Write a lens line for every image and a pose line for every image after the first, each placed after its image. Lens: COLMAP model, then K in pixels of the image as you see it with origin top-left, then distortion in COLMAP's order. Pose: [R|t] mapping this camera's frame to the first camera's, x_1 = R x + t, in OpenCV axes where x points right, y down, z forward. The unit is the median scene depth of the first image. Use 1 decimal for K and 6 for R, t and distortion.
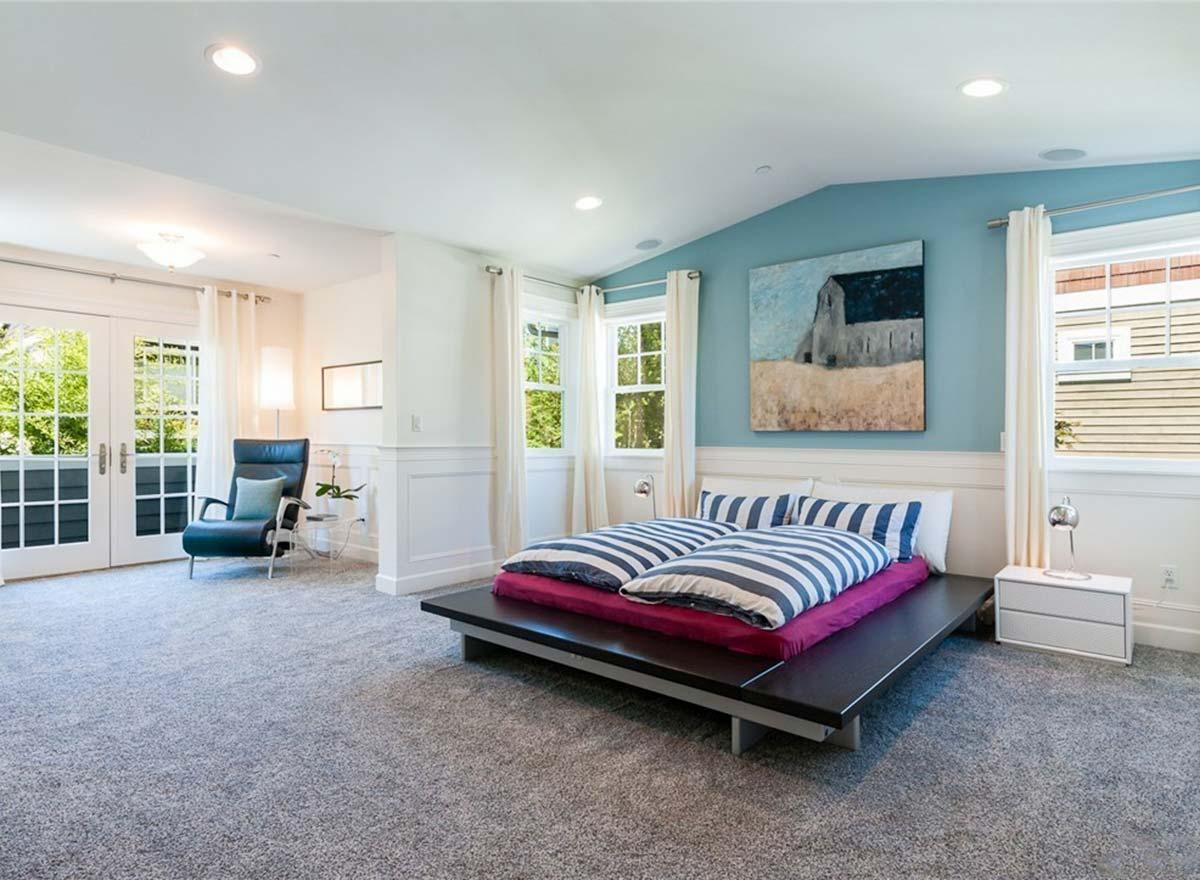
lens RADIAL K [[670.6, 0, 600.0], [0, 670.6, 440.0], [0, 0, 1]] dist [0.000508, 0.000150]
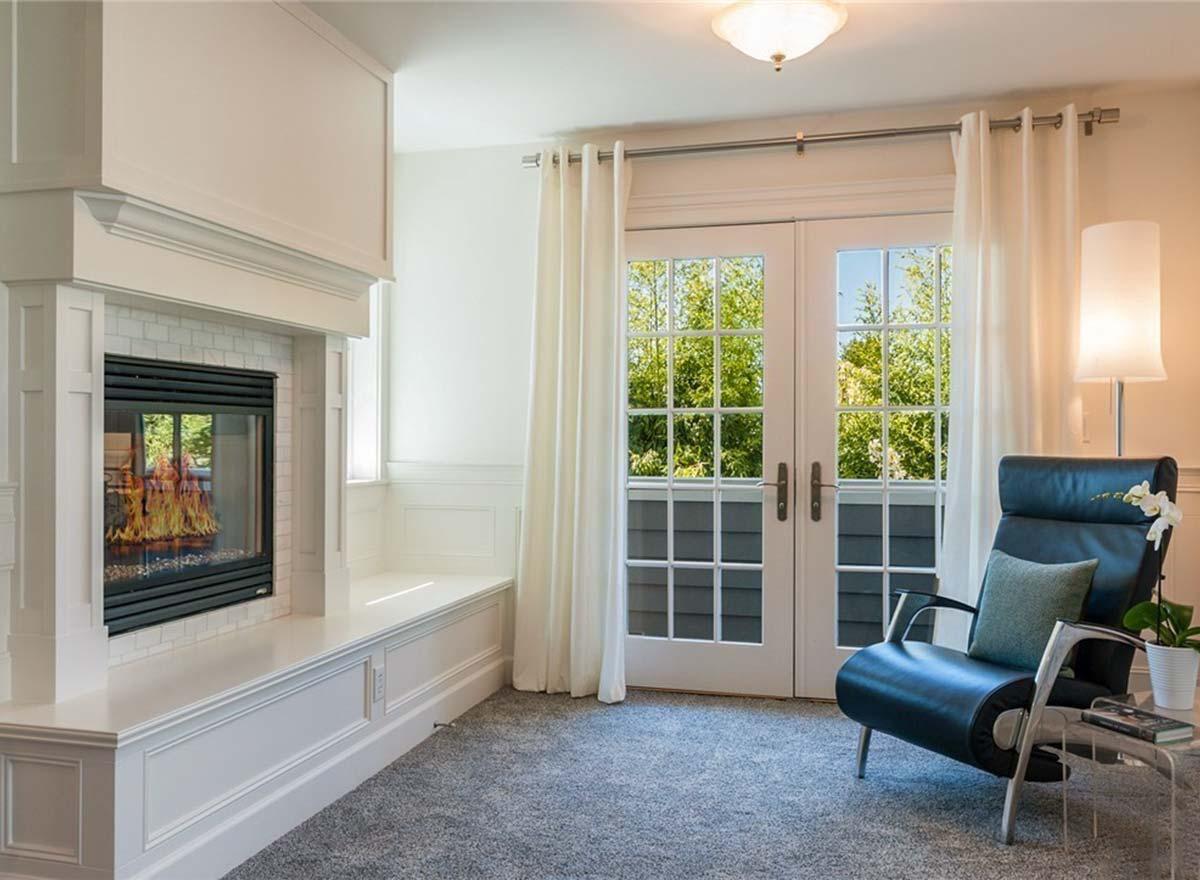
lens RADIAL K [[1009.9, 0, 600.0], [0, 1009.9, 440.0], [0, 0, 1]] dist [-0.003519, -0.001711]
pose [[0.432214, 0.001101, -0.901771, -0.085957], [-0.010984, 0.999931, -0.004044, -0.006727], [0.901704, 0.011653, 0.432196, 0.522013]]
